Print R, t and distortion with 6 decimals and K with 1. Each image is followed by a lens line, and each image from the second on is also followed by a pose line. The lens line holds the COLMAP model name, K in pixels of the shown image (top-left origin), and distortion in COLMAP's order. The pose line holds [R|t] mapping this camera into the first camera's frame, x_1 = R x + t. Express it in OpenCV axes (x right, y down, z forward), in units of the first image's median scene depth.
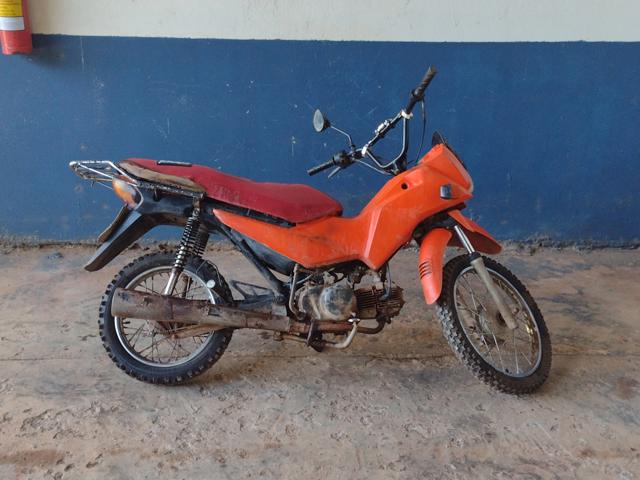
lens RADIAL K [[792.3, 0, 322.1], [0, 792.3, 245.0], [0, 0, 1]] dist [0.017823, 0.000000]
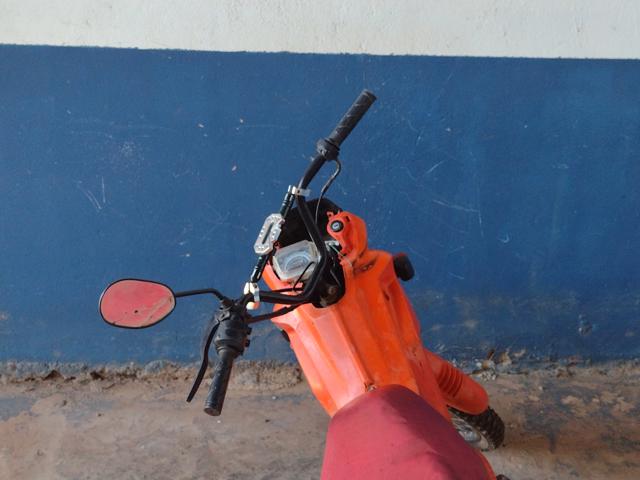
lens RADIAL K [[792.3, 0, 326.3], [0, 792.3, 232.4], [0, 0, 1]] dist [0.017823, 0.000000]
pose [[0.999566, 0.003852, 0.029215, -0.046703], [-0.003880, 0.999992, 0.000925, -0.138297], [-0.029211, -0.001038, 0.999573, 0.447412]]
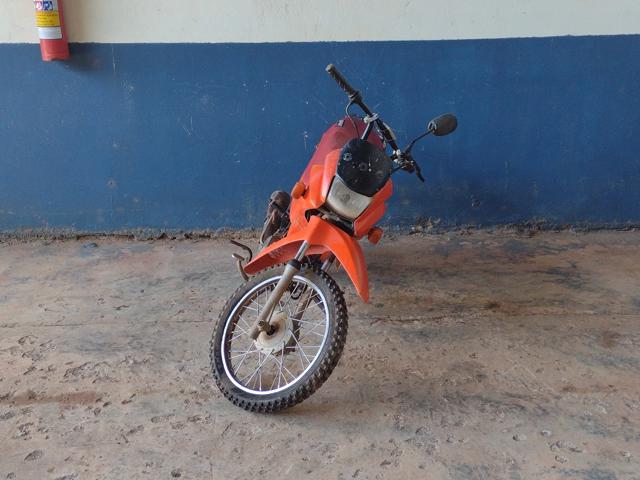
lens RADIAL K [[792.3, 0, 322.7], [0, 792.3, 250.8], [0, 0, 1]] dist [0.017823, 0.000000]
pose [[0.999191, -0.020325, -0.034694, 0.025425], [0.019160, 0.999252, -0.033579, 0.076448], [0.035351, 0.032887, 0.998834, -0.097713]]
